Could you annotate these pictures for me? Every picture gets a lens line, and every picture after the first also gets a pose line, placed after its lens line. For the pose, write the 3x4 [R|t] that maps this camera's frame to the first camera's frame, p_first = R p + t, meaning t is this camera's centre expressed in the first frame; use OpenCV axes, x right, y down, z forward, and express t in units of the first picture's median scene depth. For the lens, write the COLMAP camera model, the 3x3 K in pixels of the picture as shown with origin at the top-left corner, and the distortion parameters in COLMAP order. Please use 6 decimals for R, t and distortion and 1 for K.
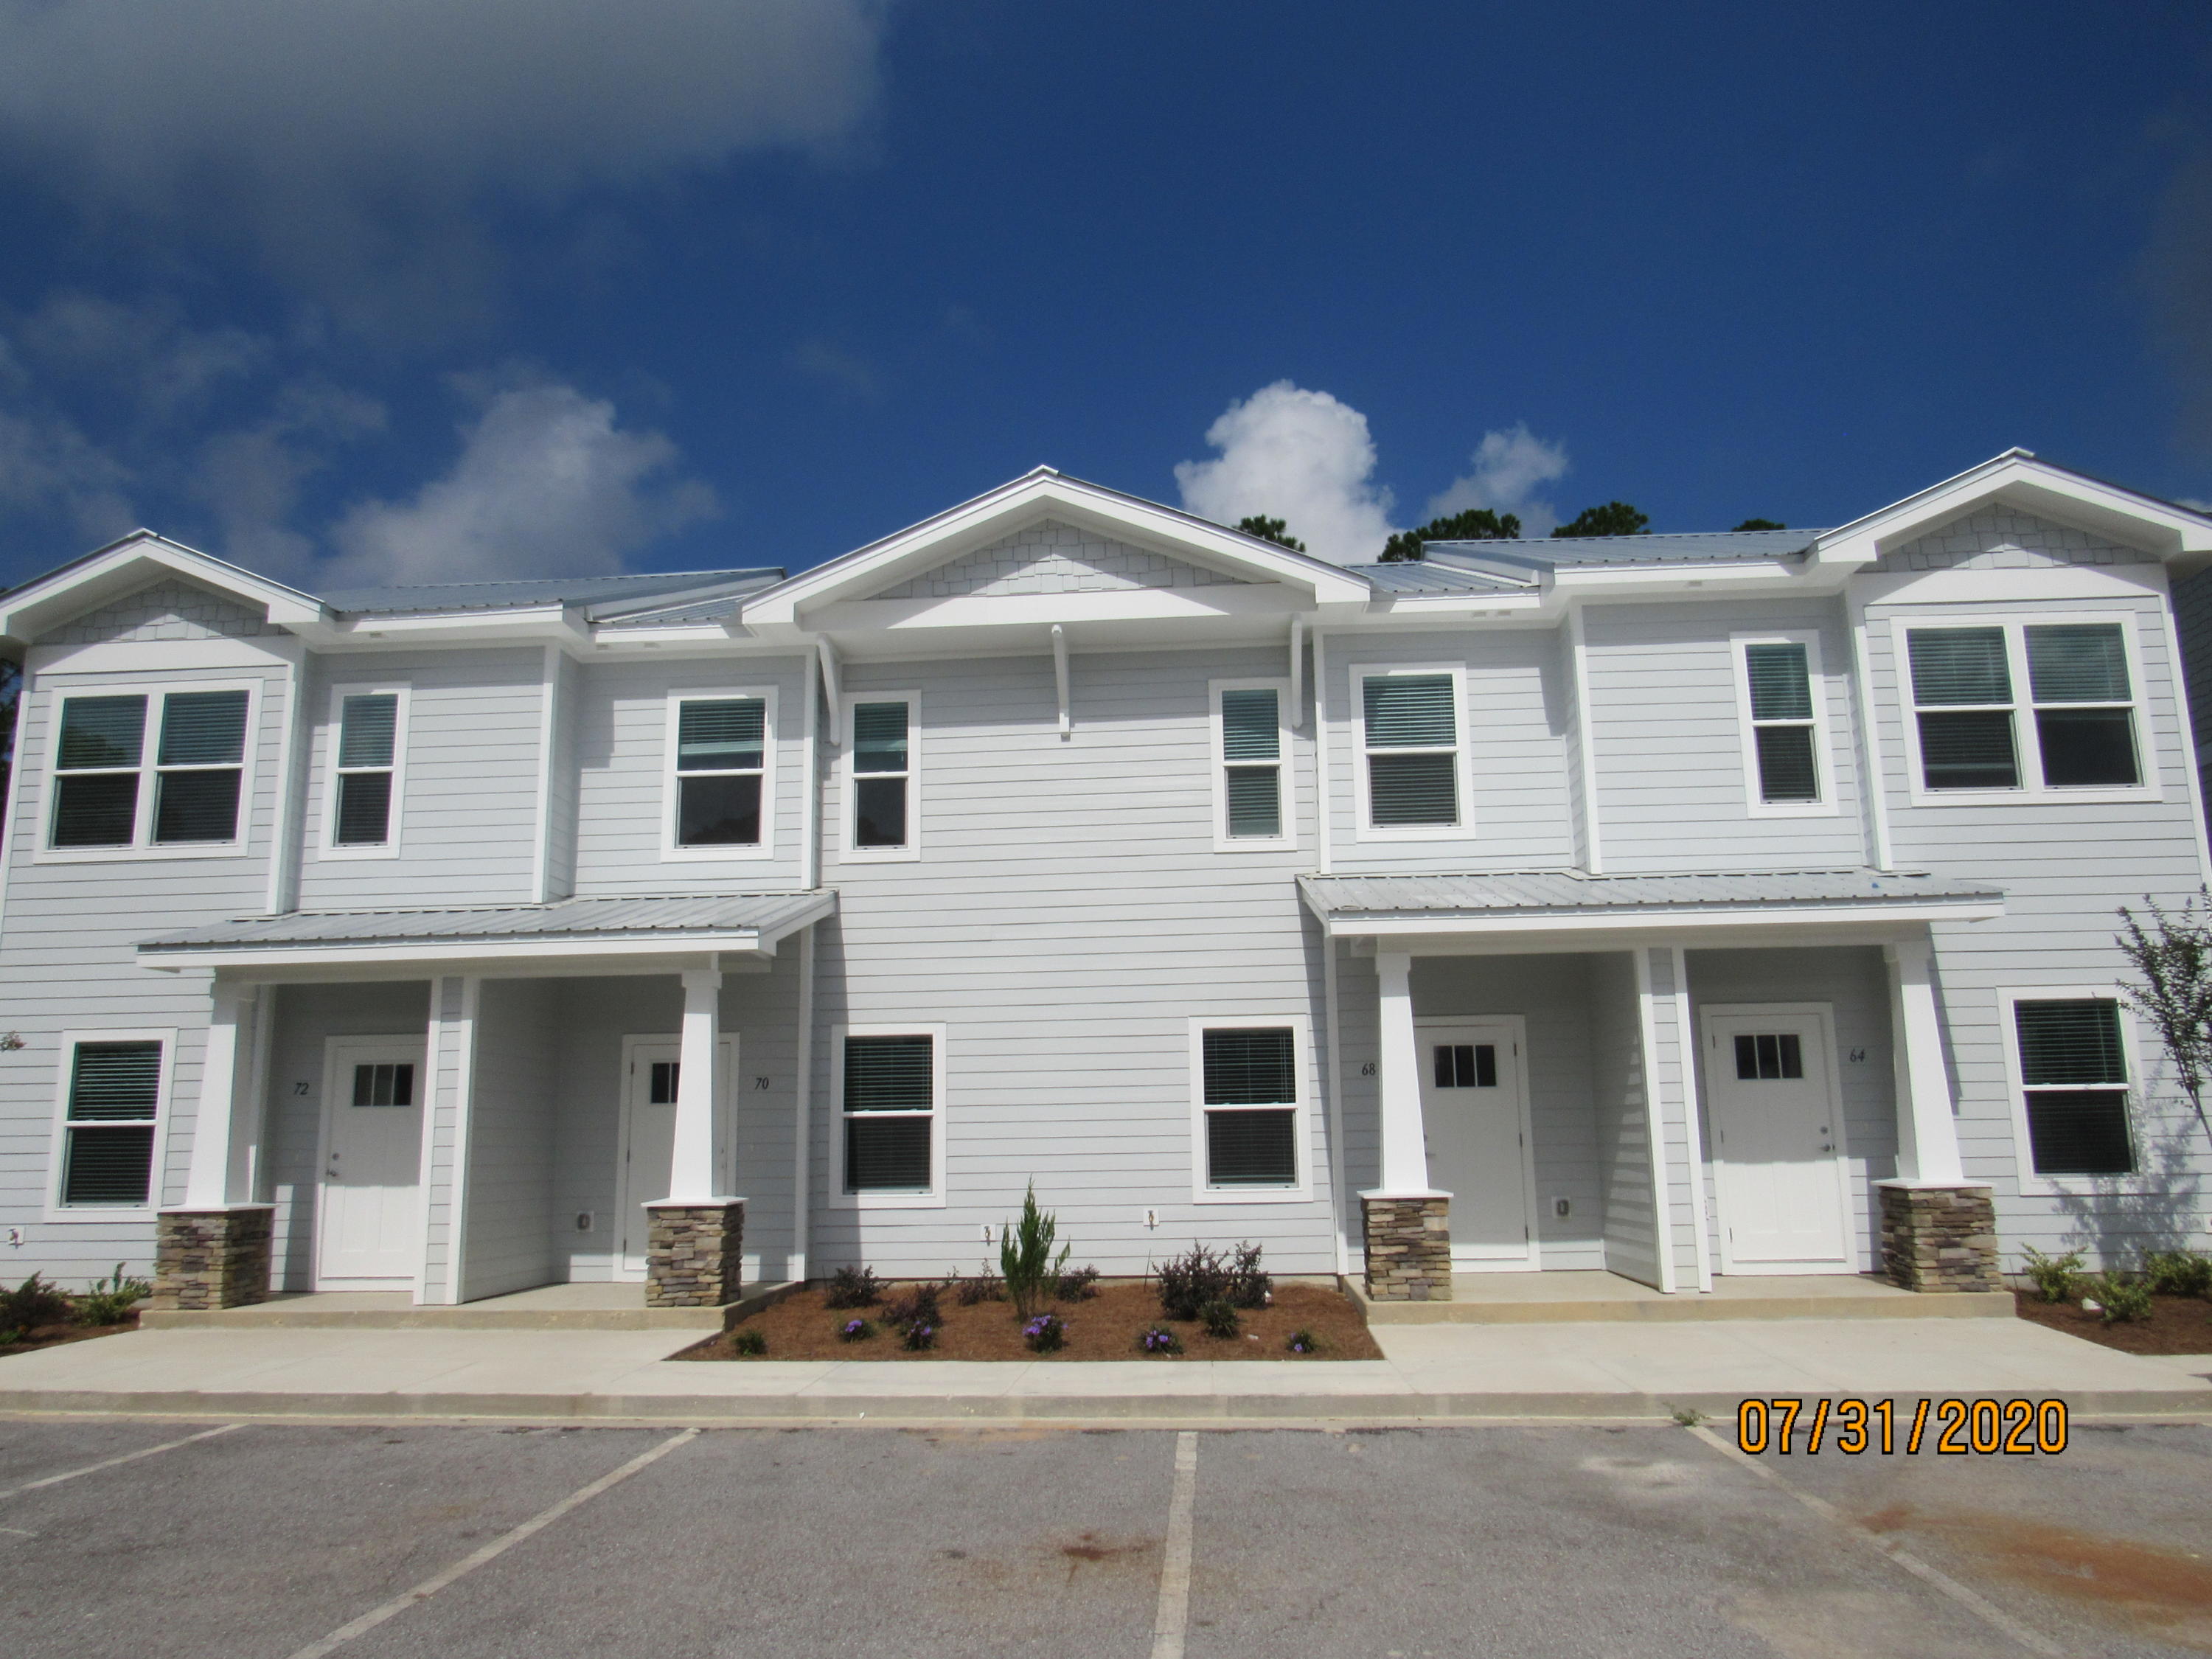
lens RADIAL K [[1637.2, 0, 1106.0], [0, 1637.2, 829.5], [0, 0, 1]] dist [0.005238, 0.002742]
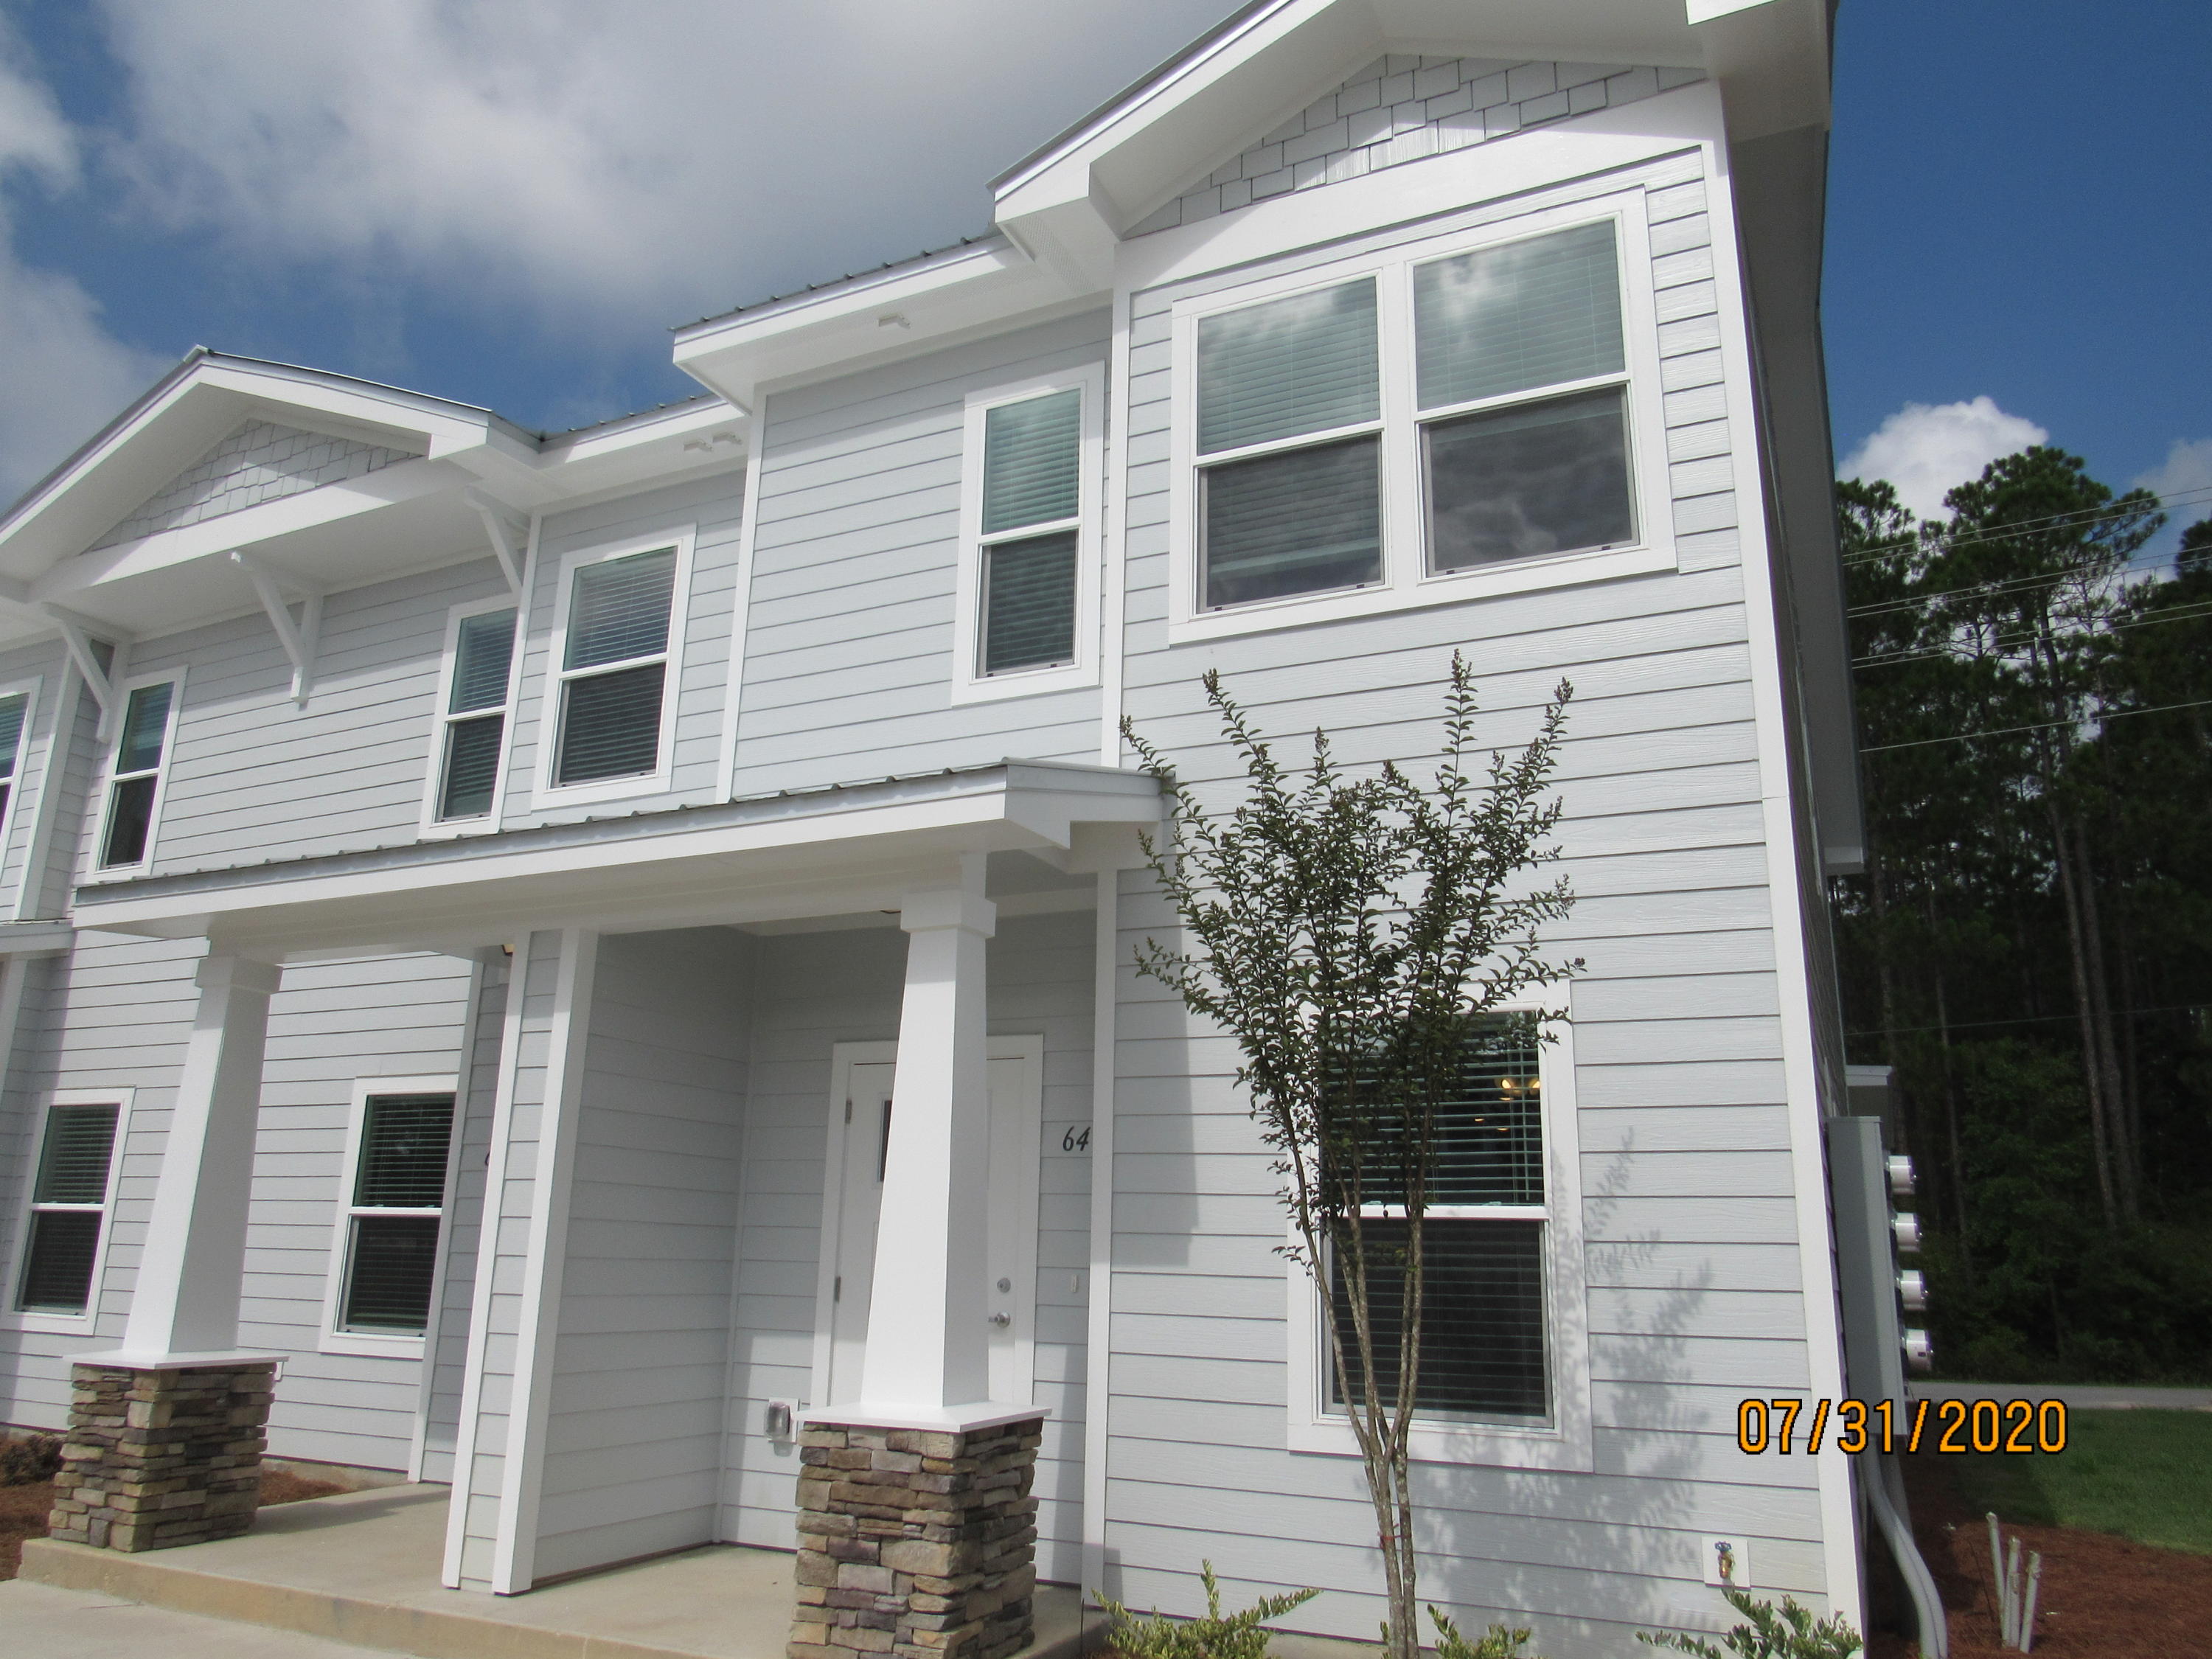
lens RADIAL K [[1581.2, 0, 1101.7], [0, 1581.2, 844.9], [0, 0, 1]] dist [-0.006613, 0.002493]
pose [[0.919116, -0.063585, -0.388823, 0.610930], [0.039492, 0.996789, -0.069653, 0.074917], [0.392003, 0.048663, 0.918676, 0.503116]]
